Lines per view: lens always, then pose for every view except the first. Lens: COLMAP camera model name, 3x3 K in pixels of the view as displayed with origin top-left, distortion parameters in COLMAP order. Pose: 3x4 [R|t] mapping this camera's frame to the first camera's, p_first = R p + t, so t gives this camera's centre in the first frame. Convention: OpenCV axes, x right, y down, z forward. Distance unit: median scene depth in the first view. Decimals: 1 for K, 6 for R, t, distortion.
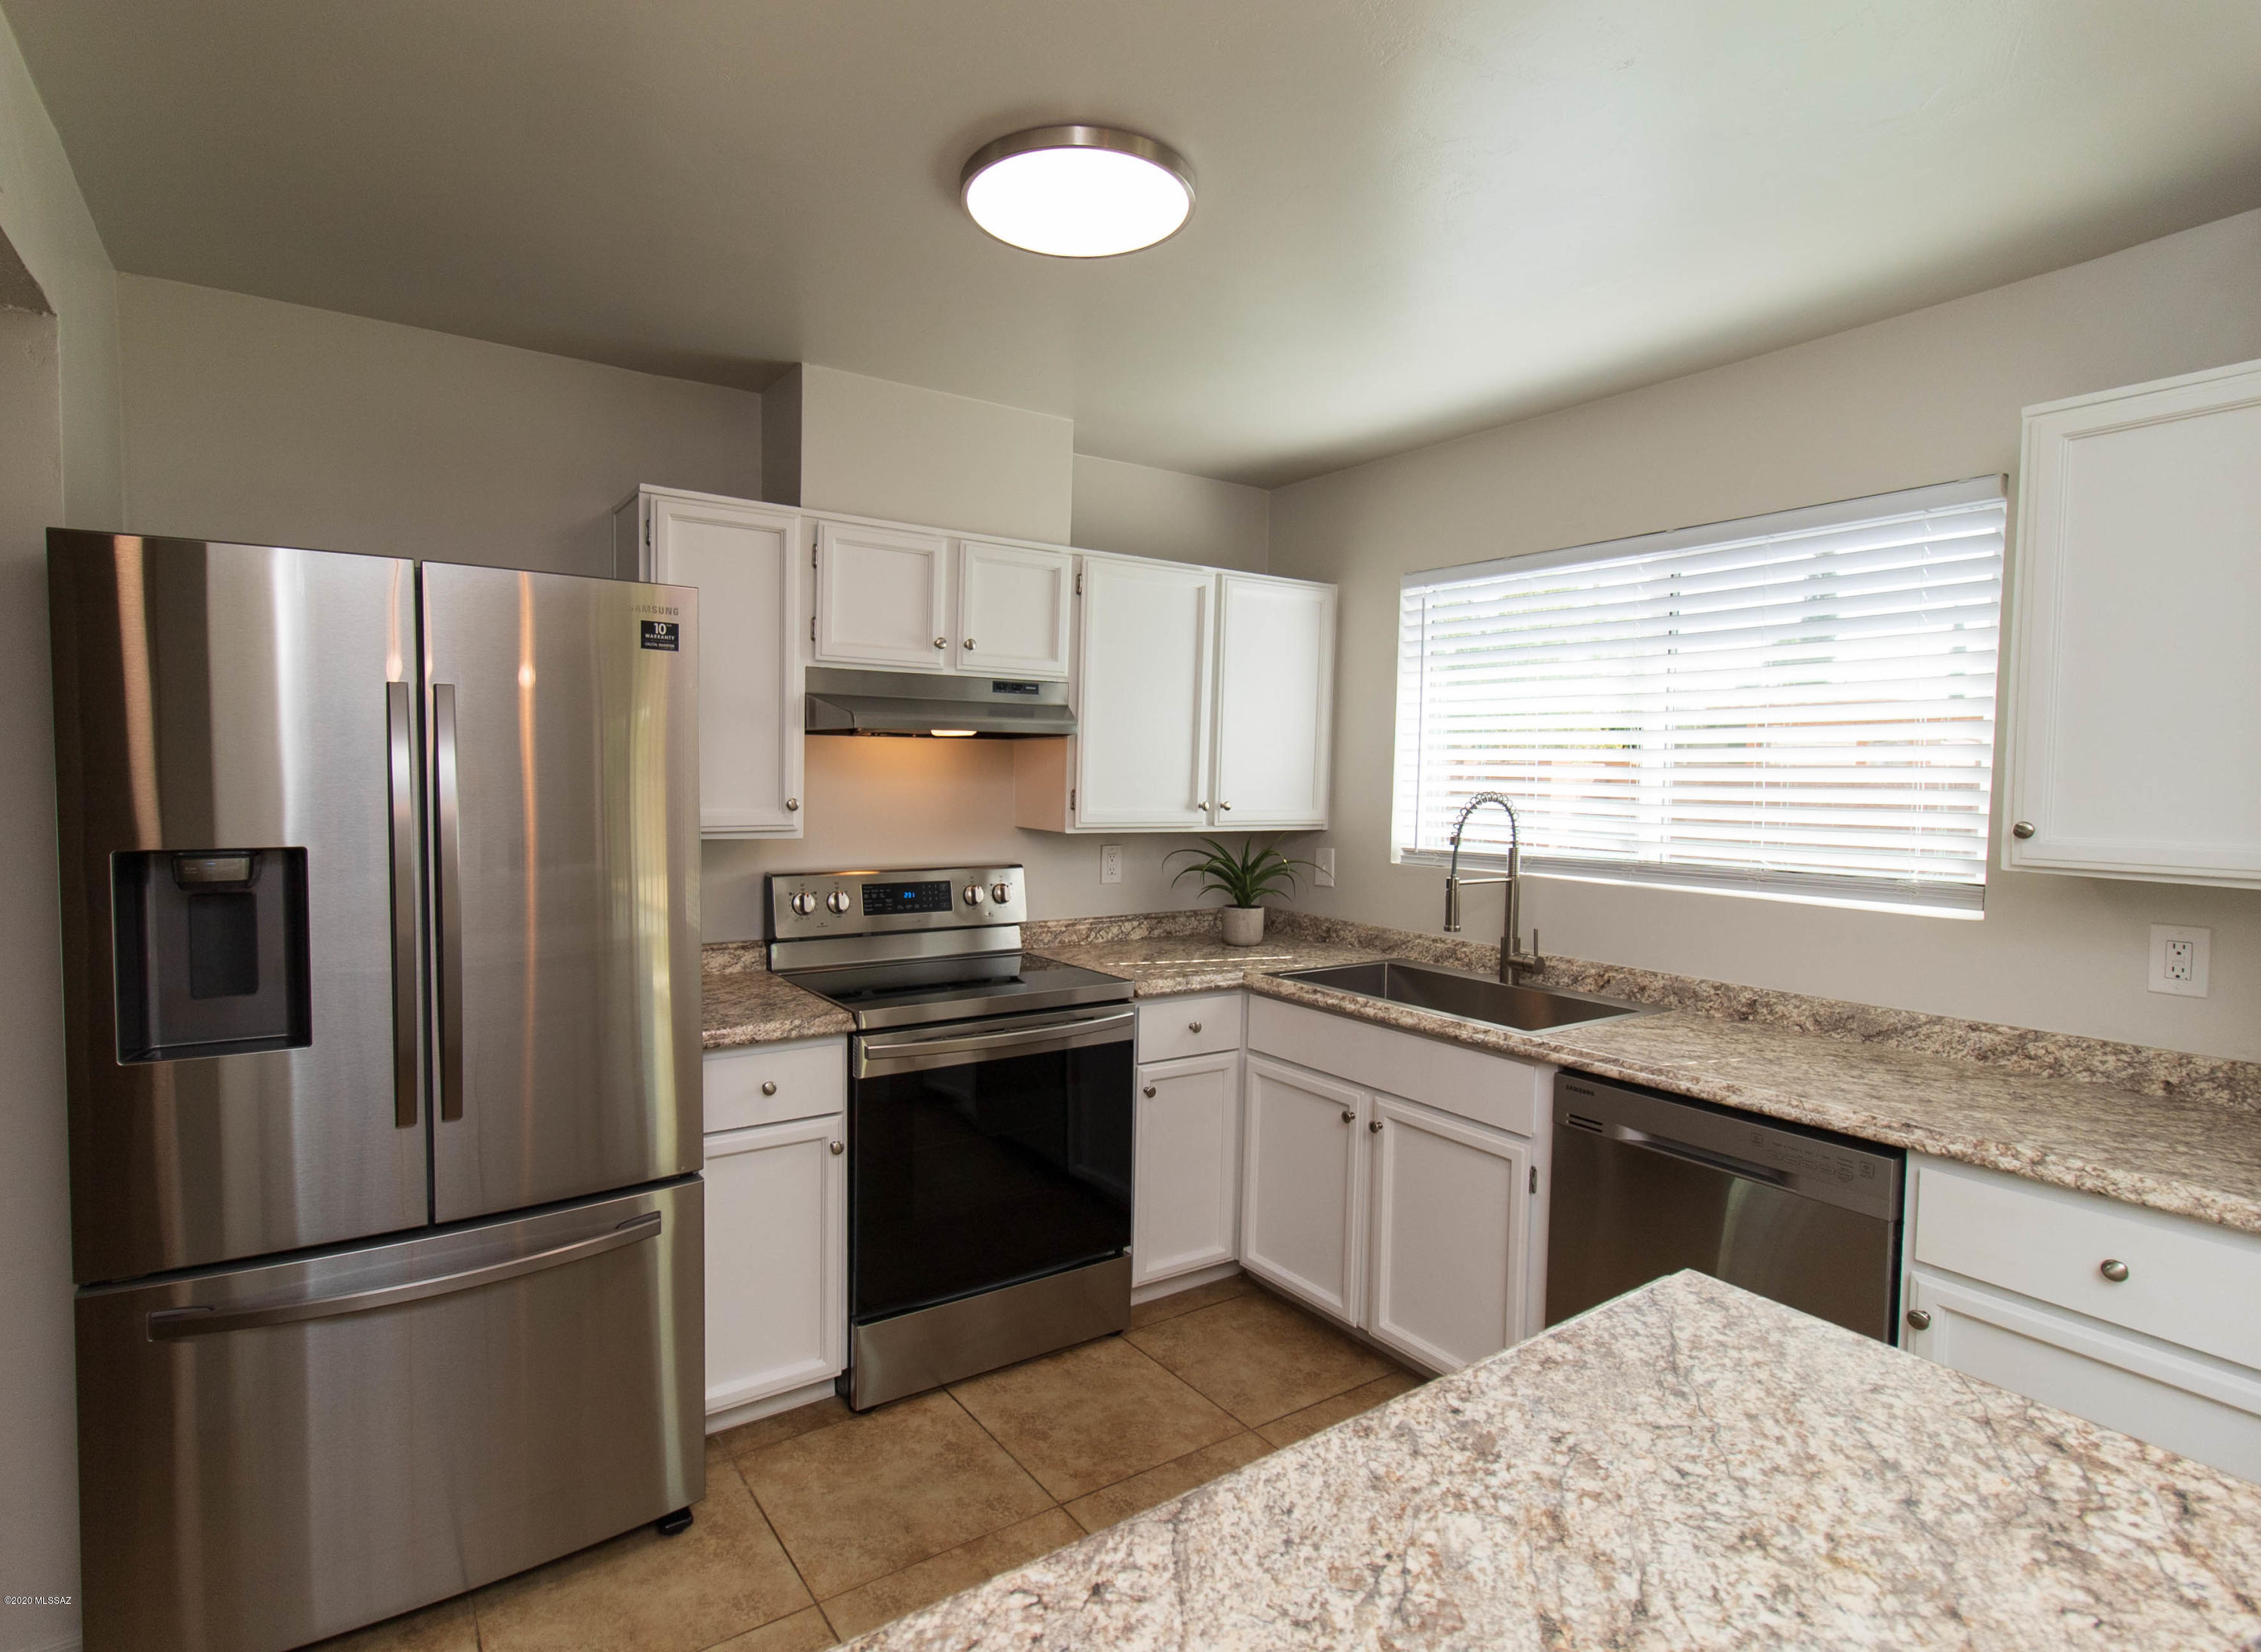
lens RADIAL K [[1199.2, 0, 1115.3], [0, 1199.2, 825.1], [0, 0, 1]] dist [0.011219, -0.000561]
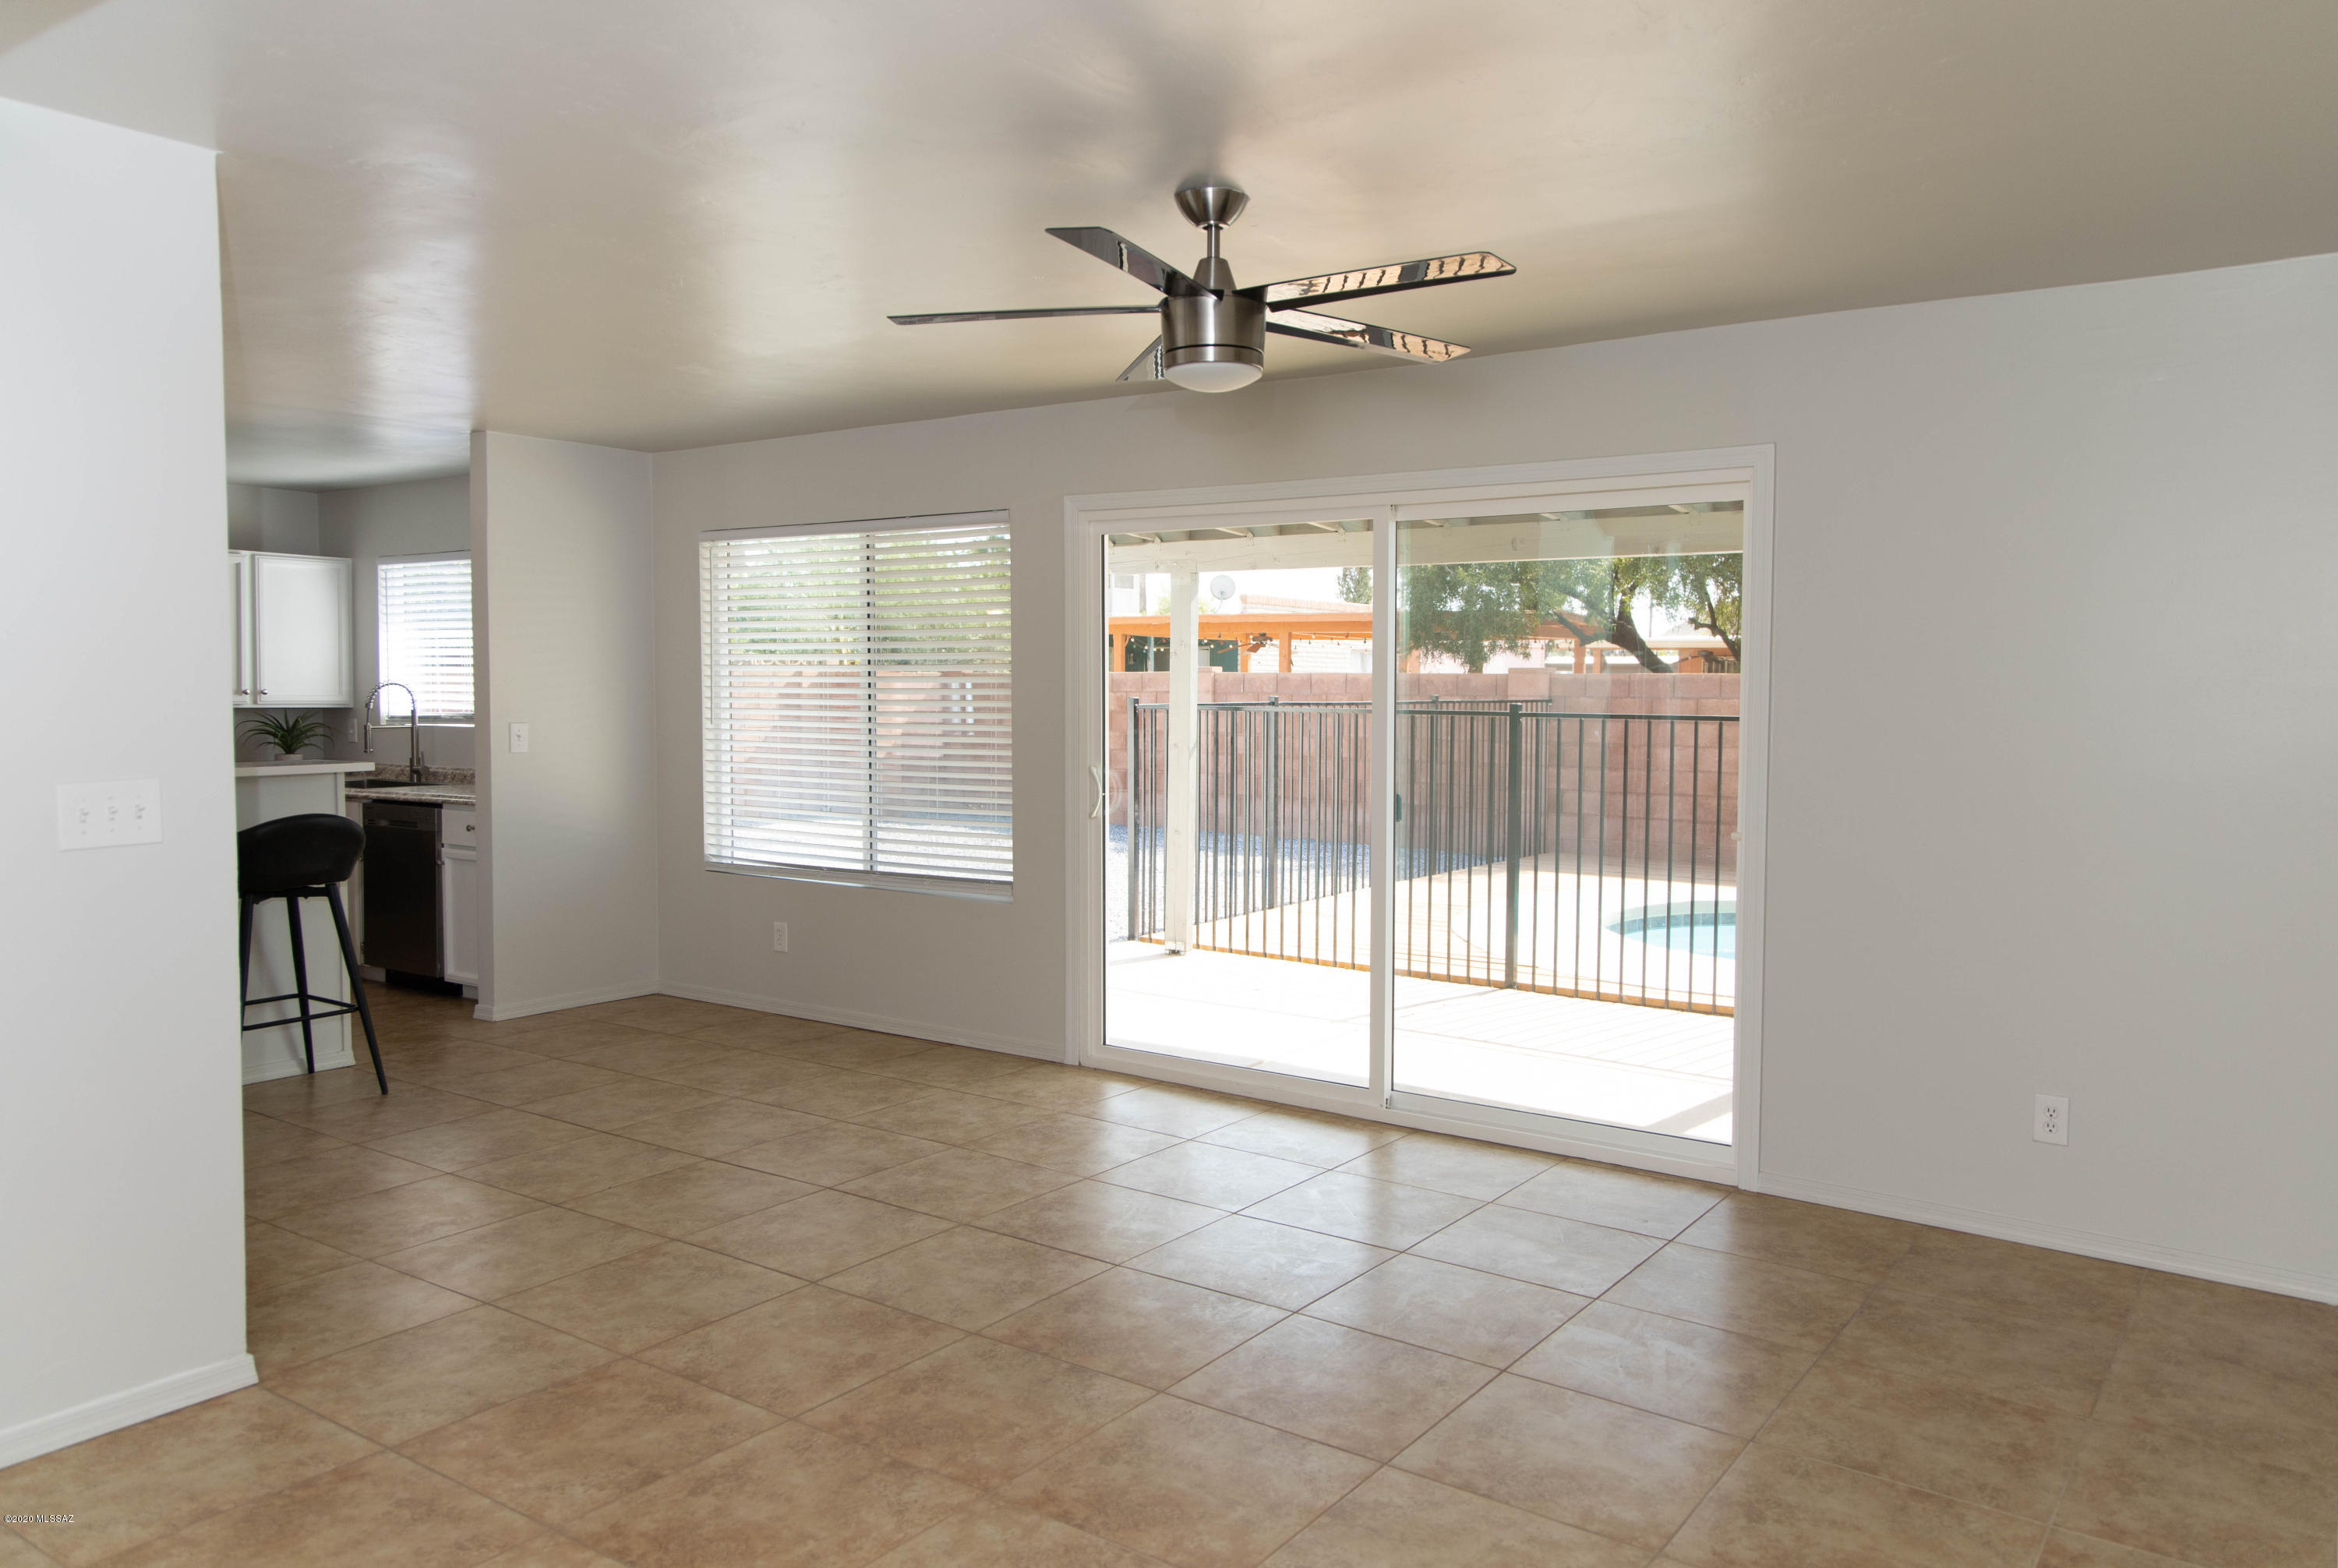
lens RADIAL K [[1648.6, 0, 1179.4], [0, 1648.6, 774.1], [0, 0, 1]] dist [0.042508, -0.009171]
pose [[0.934660, -0.027366, 0.354488, 0.525870], [0.023336, 0.999605, 0.015639, 0.106135], [-0.354776, -0.006344, 0.934930, -1.888307]]
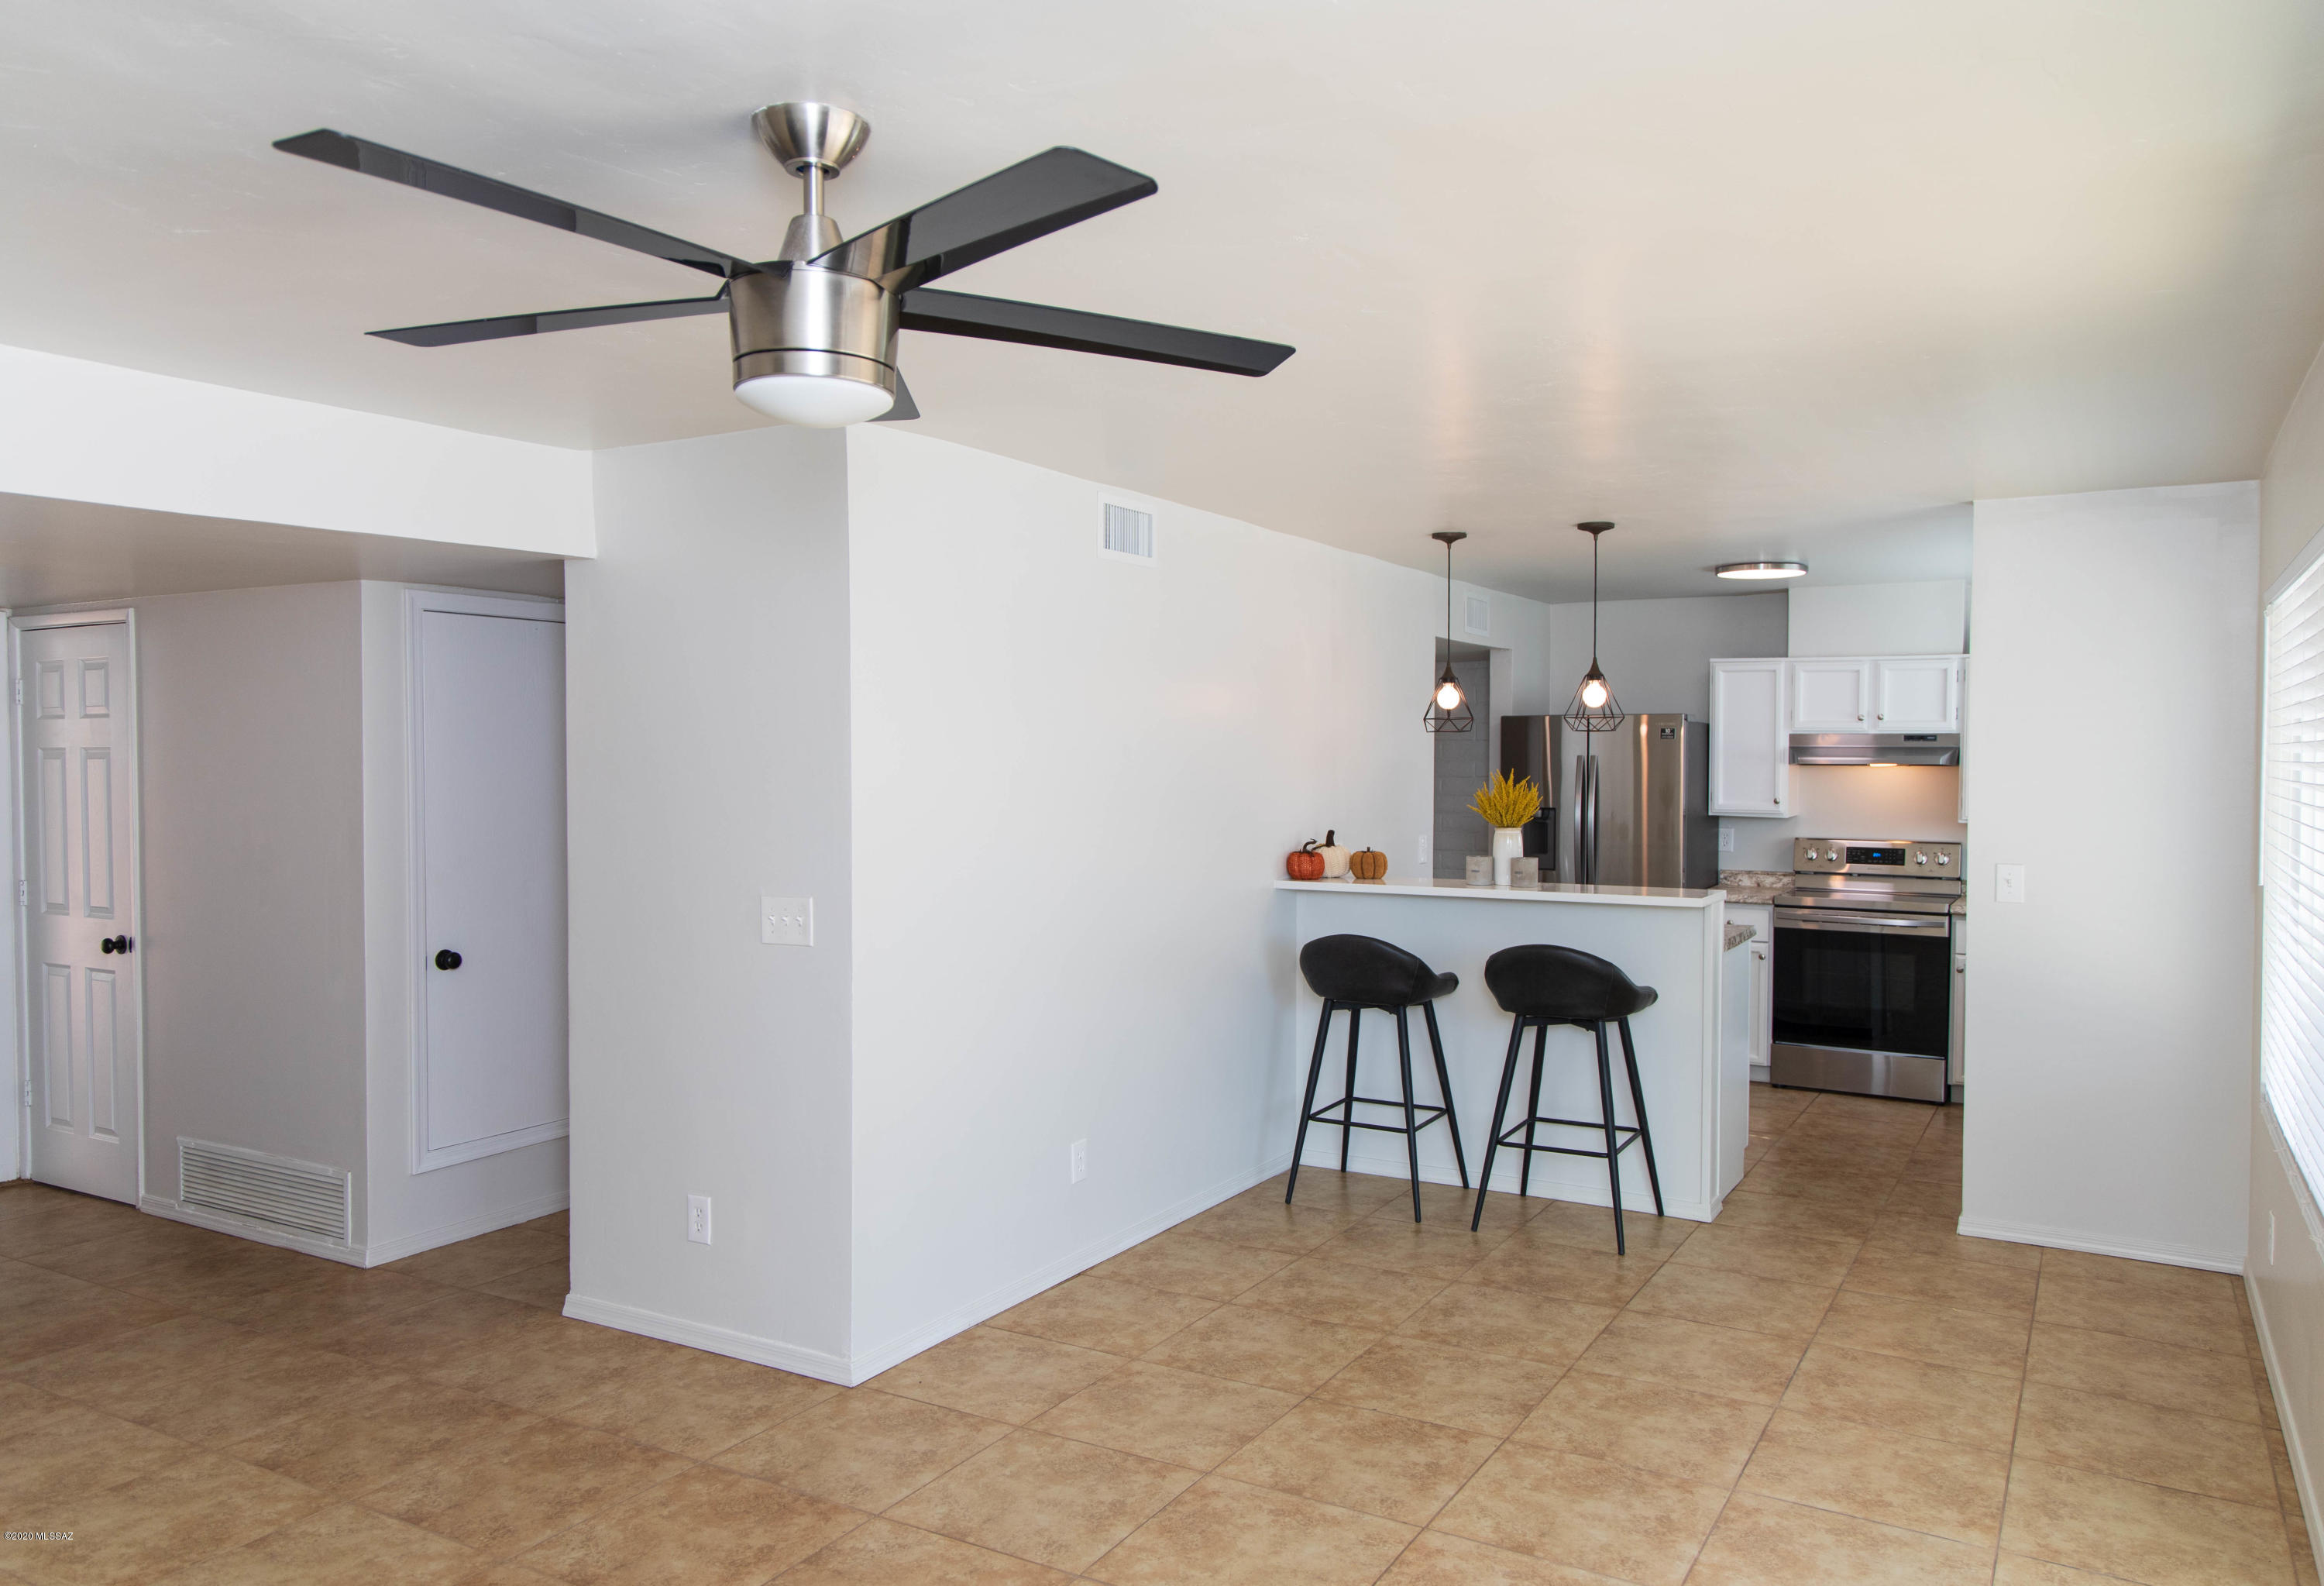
lens RADIAL K [[1631.6, 0, 1178.7], [0, 1631.6, 816.7], [0, 0, 1]] dist [0.005805, 0.002266]
pose [[0.454260, 0.025152, -0.890514, 1.568246], [-0.044395, 0.998999, 0.005570, 0.035851], [0.889762, 0.037004, 0.454922, -1.062727]]
